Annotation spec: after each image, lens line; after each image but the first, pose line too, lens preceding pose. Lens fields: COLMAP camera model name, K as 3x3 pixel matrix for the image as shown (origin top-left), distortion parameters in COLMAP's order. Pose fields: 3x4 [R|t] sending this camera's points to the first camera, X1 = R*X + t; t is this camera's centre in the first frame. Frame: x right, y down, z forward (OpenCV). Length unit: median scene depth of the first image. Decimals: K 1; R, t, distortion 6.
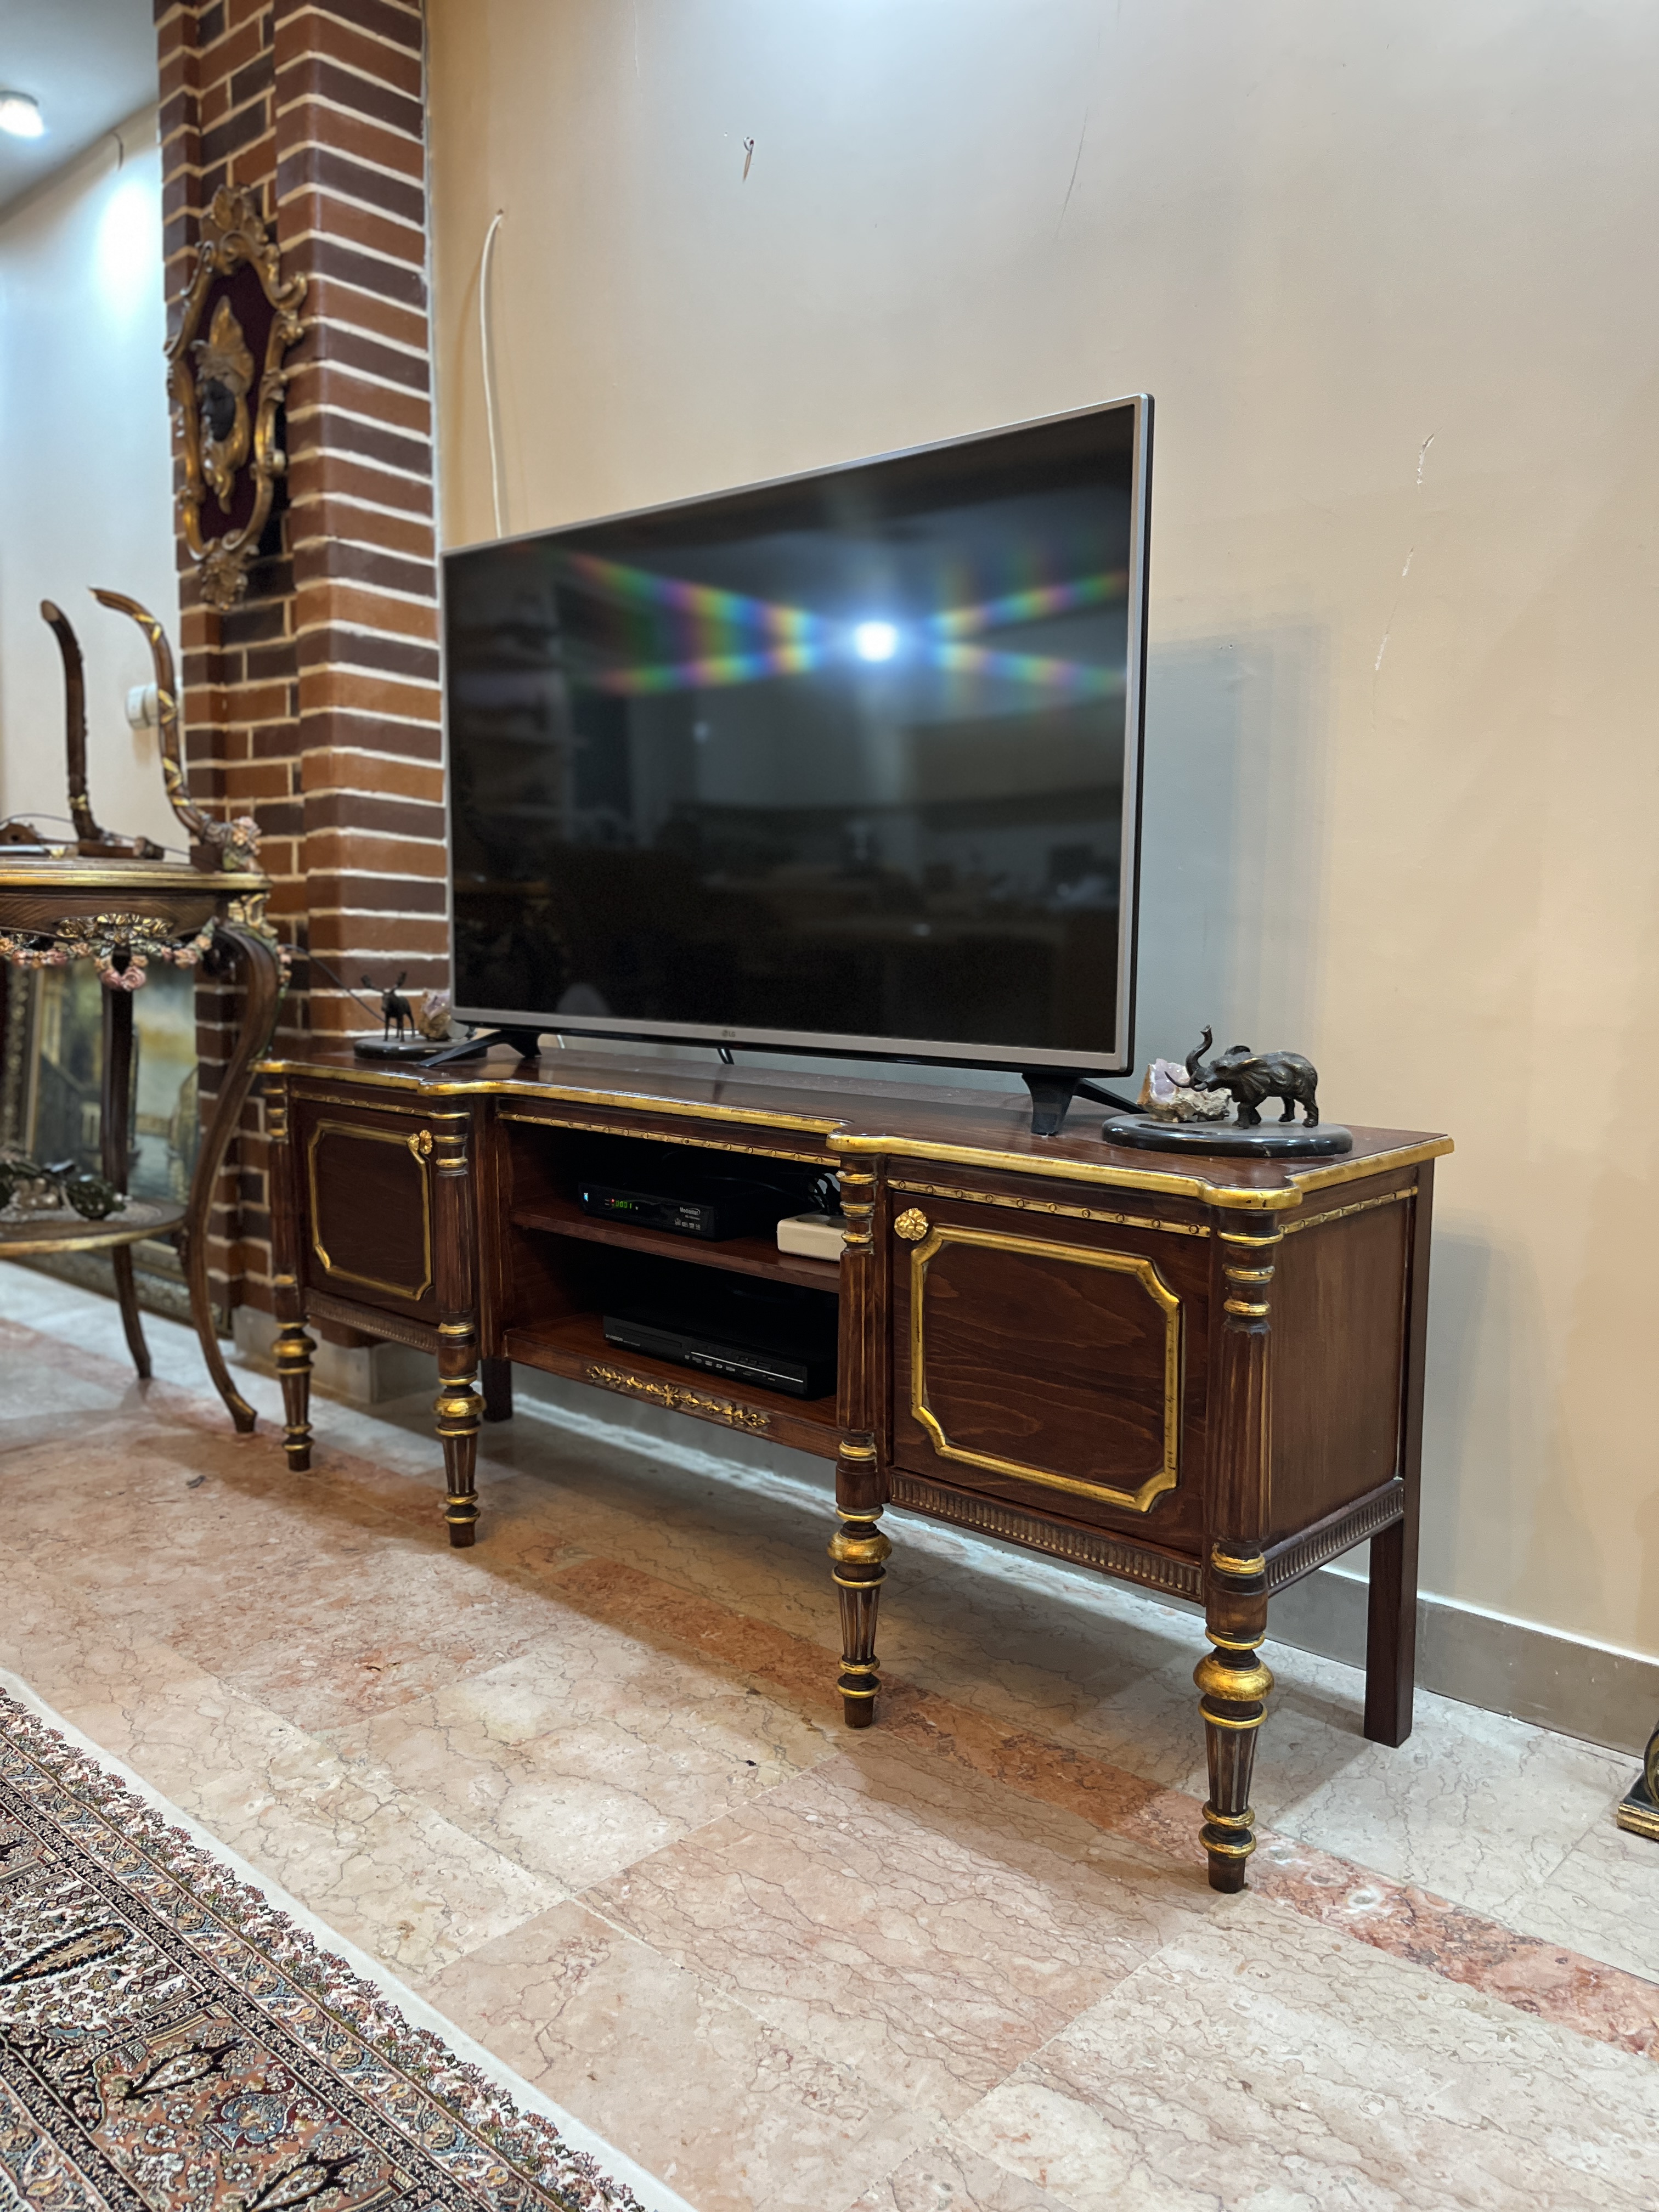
lens RADIAL K [[1725.1, 0, 831.6], [0, 1725.1, 1118.2], [0, 0, 1]] dist [0.031082, -0.046688]
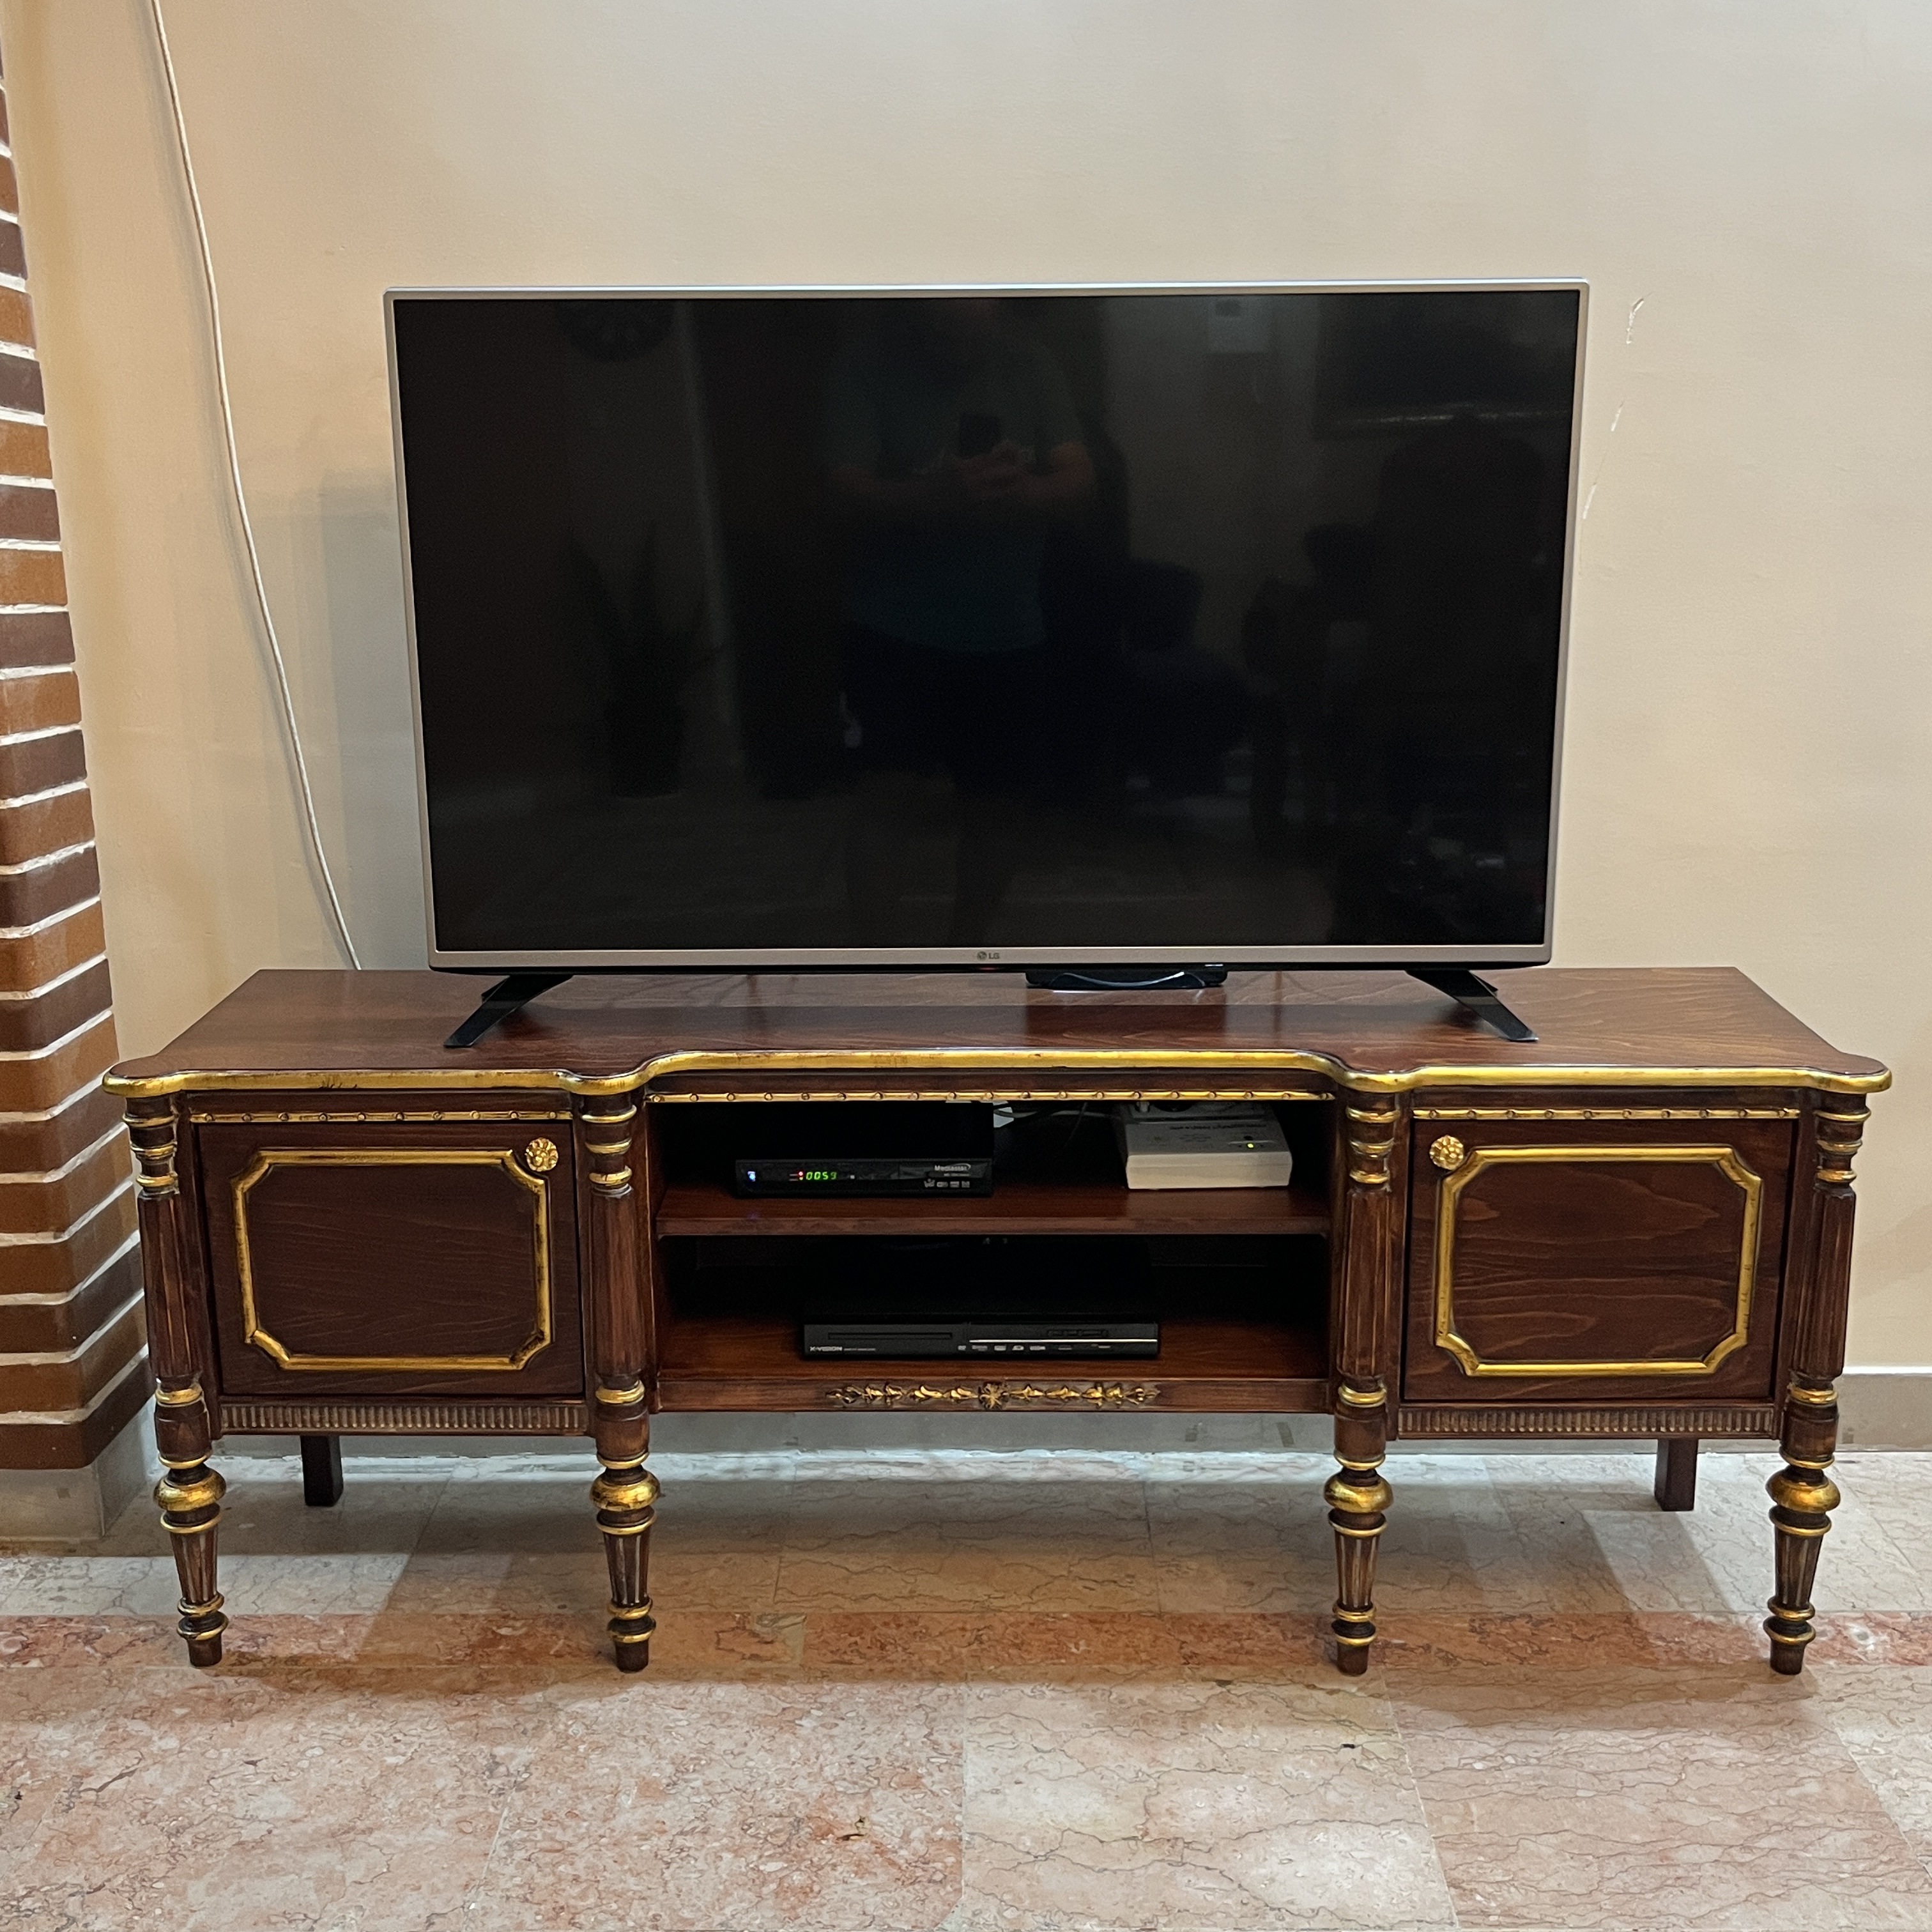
lens RADIAL K [[2404.7, 0, 967.8], [0, 2404.7, 965.8], [0, 0, 1]] dist [0.016038, 0.000000]
pose [[0.731740, -0.173296, 0.659185, -0.936106], [0.092537, 0.983442, 0.155819, -0.253314], [-0.675272, -0.053020, 0.735660, 0.189303]]
